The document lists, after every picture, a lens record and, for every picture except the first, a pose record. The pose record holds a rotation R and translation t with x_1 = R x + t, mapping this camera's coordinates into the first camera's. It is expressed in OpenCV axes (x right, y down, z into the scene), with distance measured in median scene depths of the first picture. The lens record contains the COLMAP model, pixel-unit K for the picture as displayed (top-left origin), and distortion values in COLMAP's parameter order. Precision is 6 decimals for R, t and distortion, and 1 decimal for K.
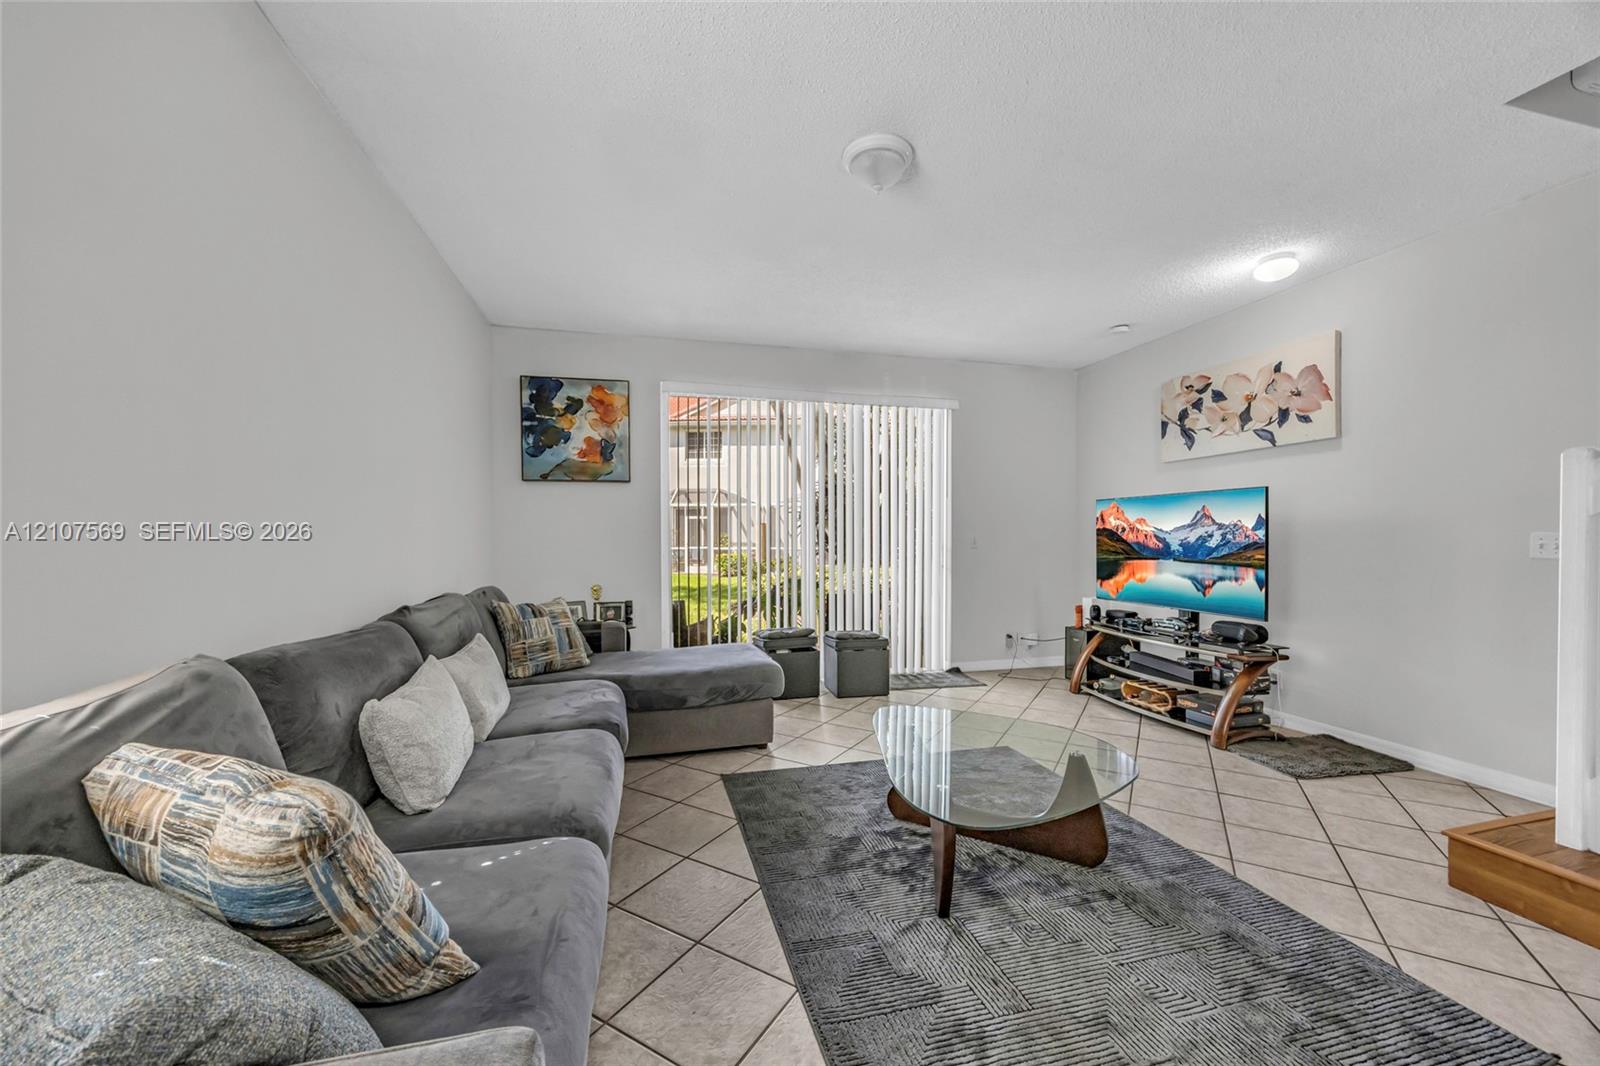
lens RADIAL K [[610.8, 0, 799.7], [0, 610.8, 532.8], [0, 0, 1]] dist [-0.000104, 0.000921]
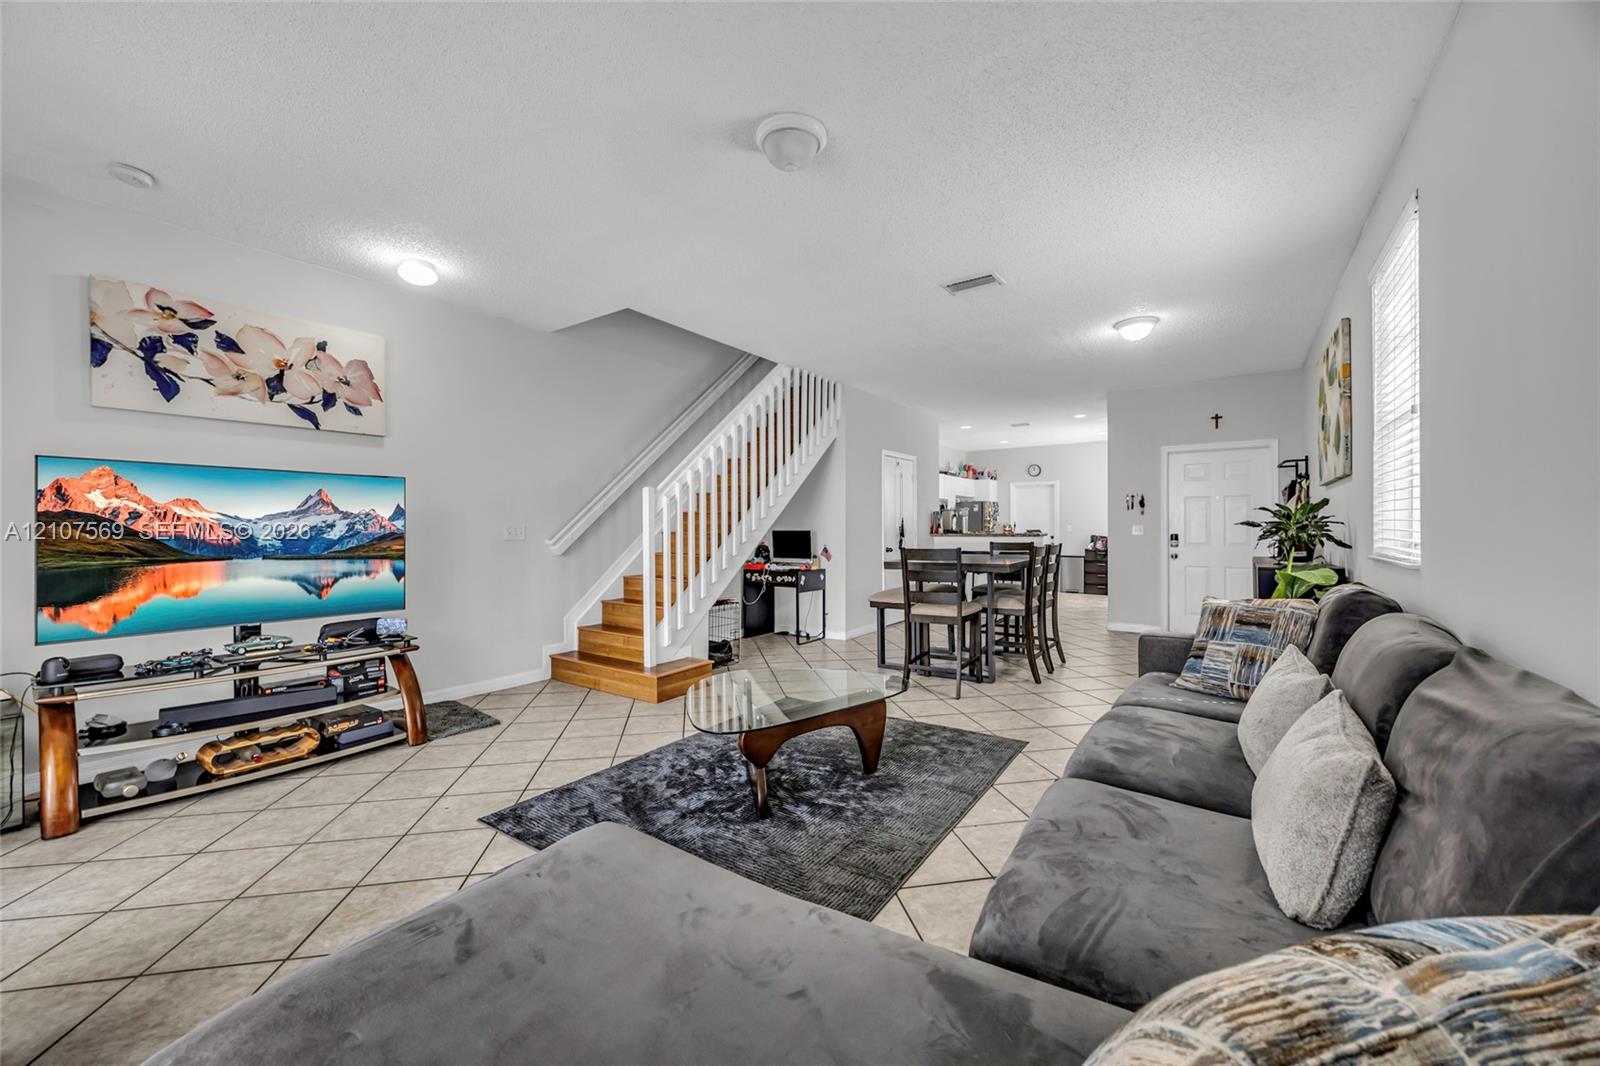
lens RADIAL K [[610.8, 0, 803.8], [0, 610.8, 532.9], [0, 0, 1]] dist [-0.000104, 0.000921]
pose [[-0.650730, -0.000318, 0.759309, -0.350138], [-0.000690, 1.000000, -0.000172, 0.012242], [-0.759309, -0.000636, -0.650730, 0.907710]]
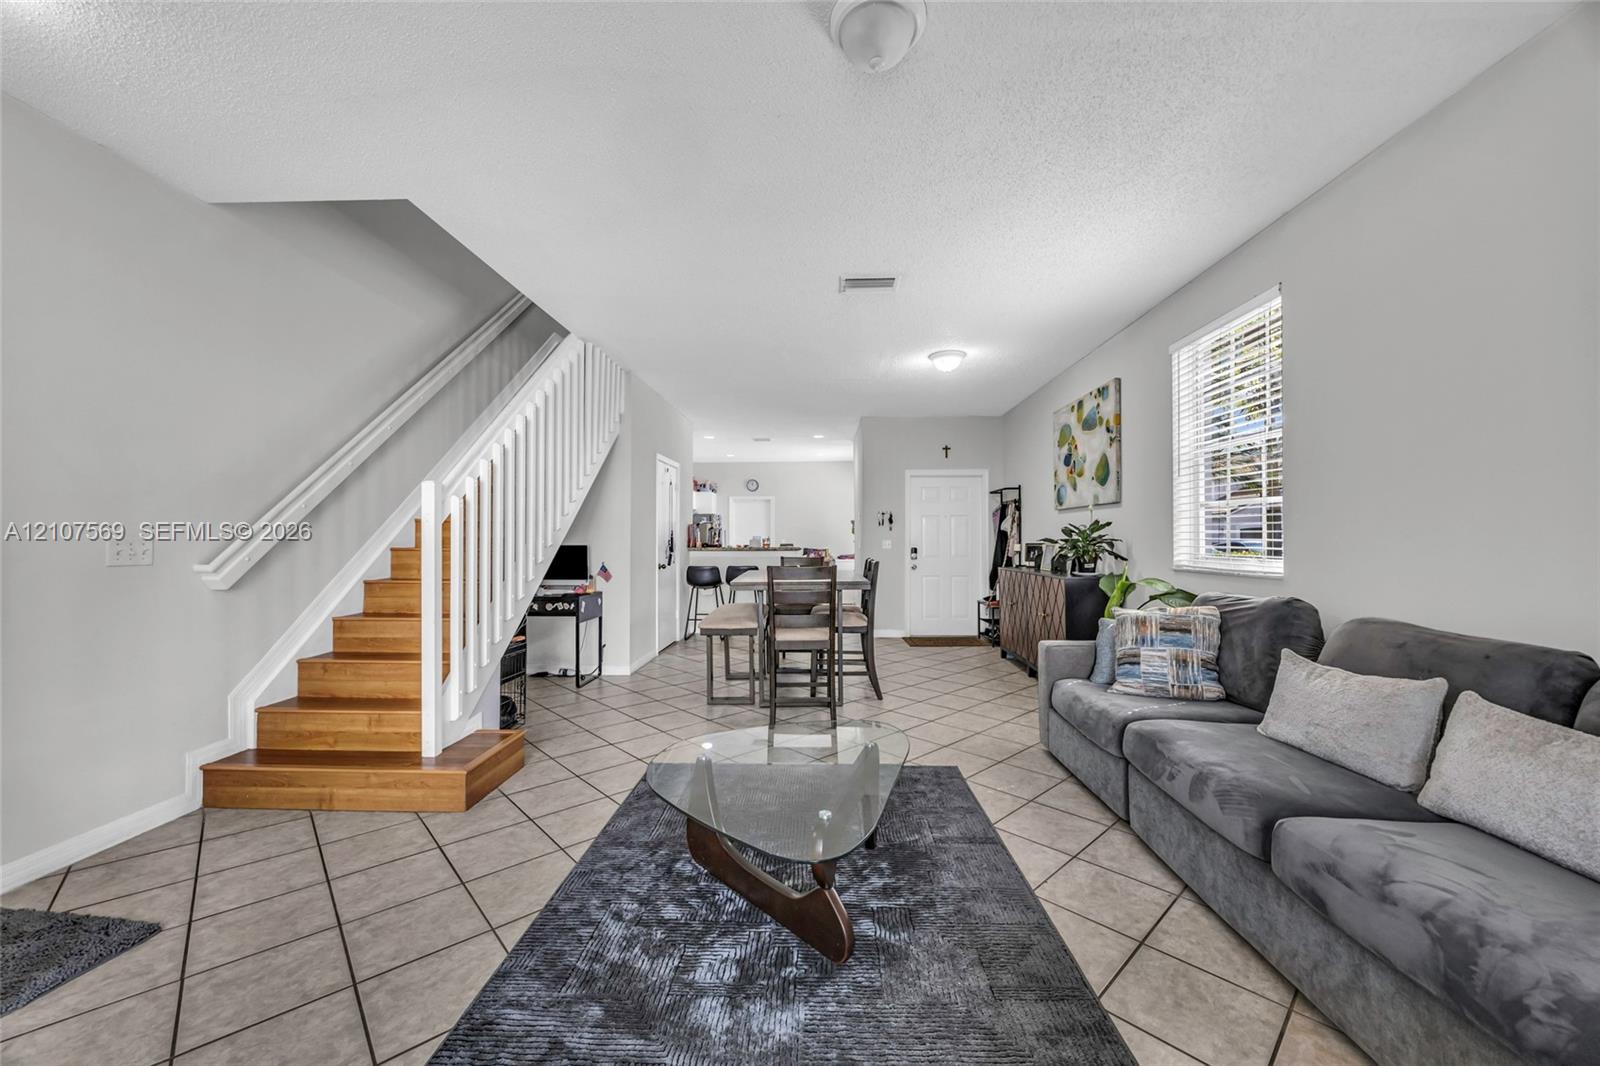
lens RADIAL K [[610.8, 0, 801.0], [0, 610.8, 534.3], [0, 0, 1]] dist [-0.000104, 0.000921]
pose [[-0.955991, 0.005303, 0.293348, -0.000855], [0.000228, 0.999850, -0.017334, 0.006011], [-0.293395, -0.016504, -0.955849, 0.959530]]
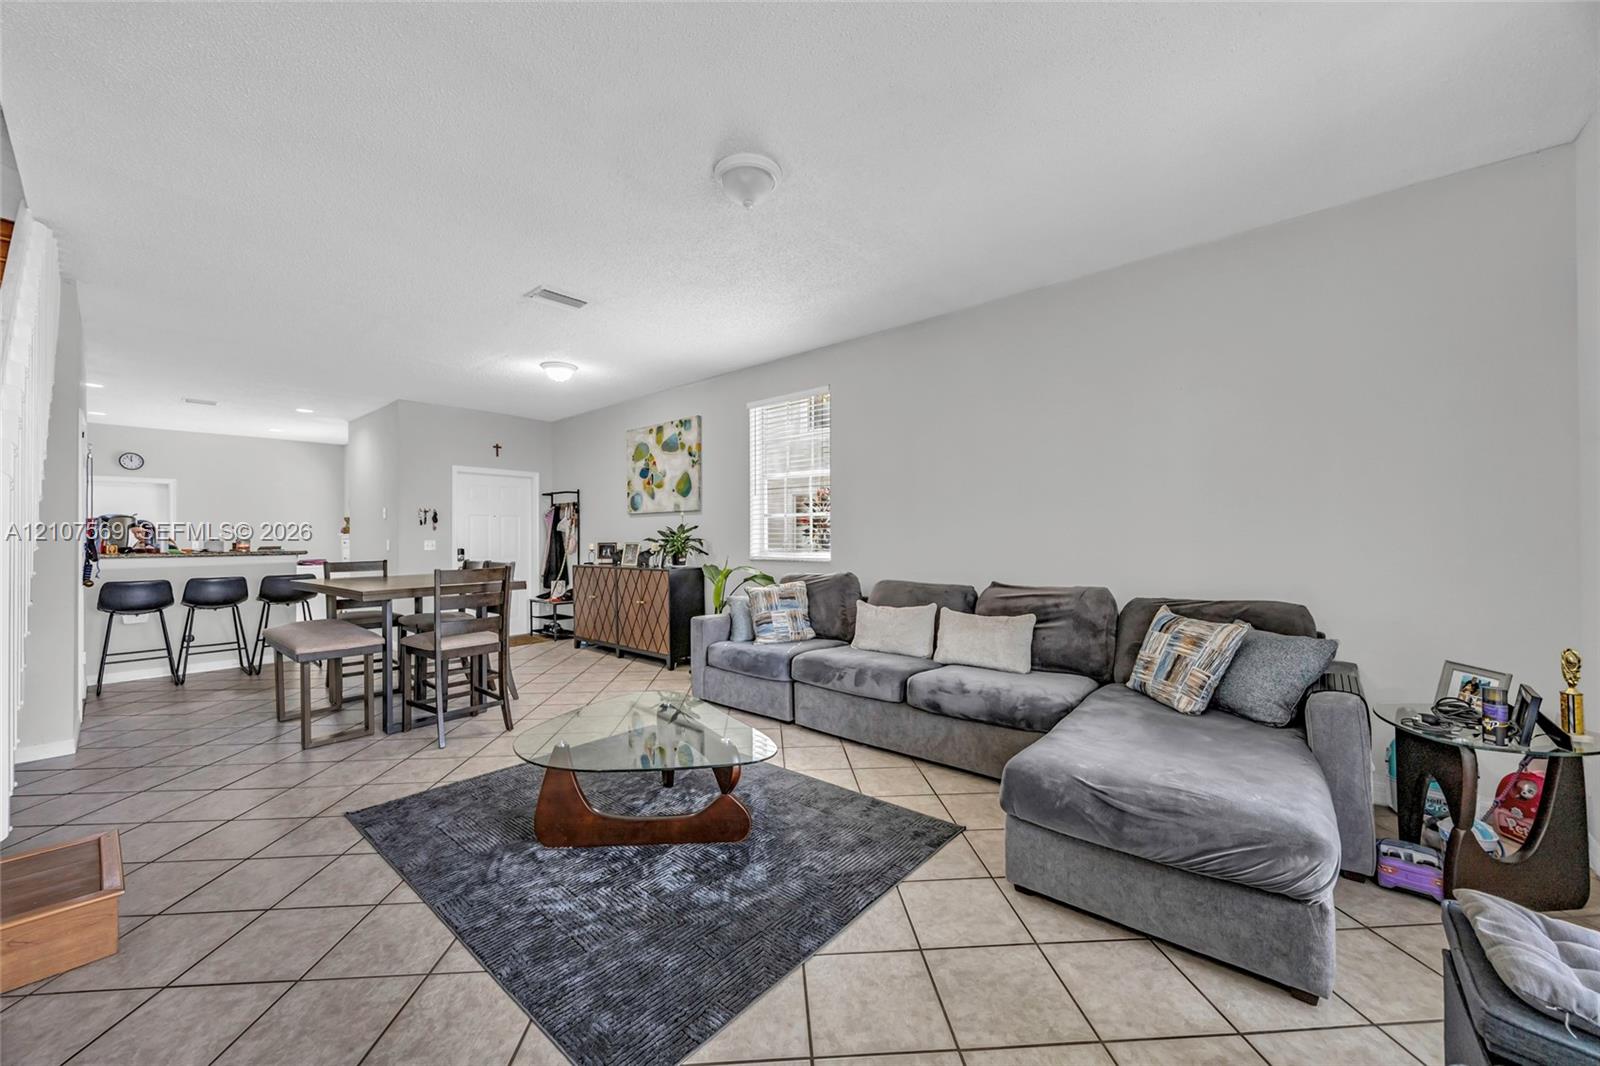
lens RADIAL K [[610.8, 0, 800.5], [0, 610.8, 537.2], [0, 0, 1]] dist [-0.000104, 0.000921]
pose [[-0.832008, 0.005792, -0.554733, 0.343909], [0.011418, 0.999912, -0.006684, 0.004546], [0.554646, -0.011895, -0.832001, 1.062036]]
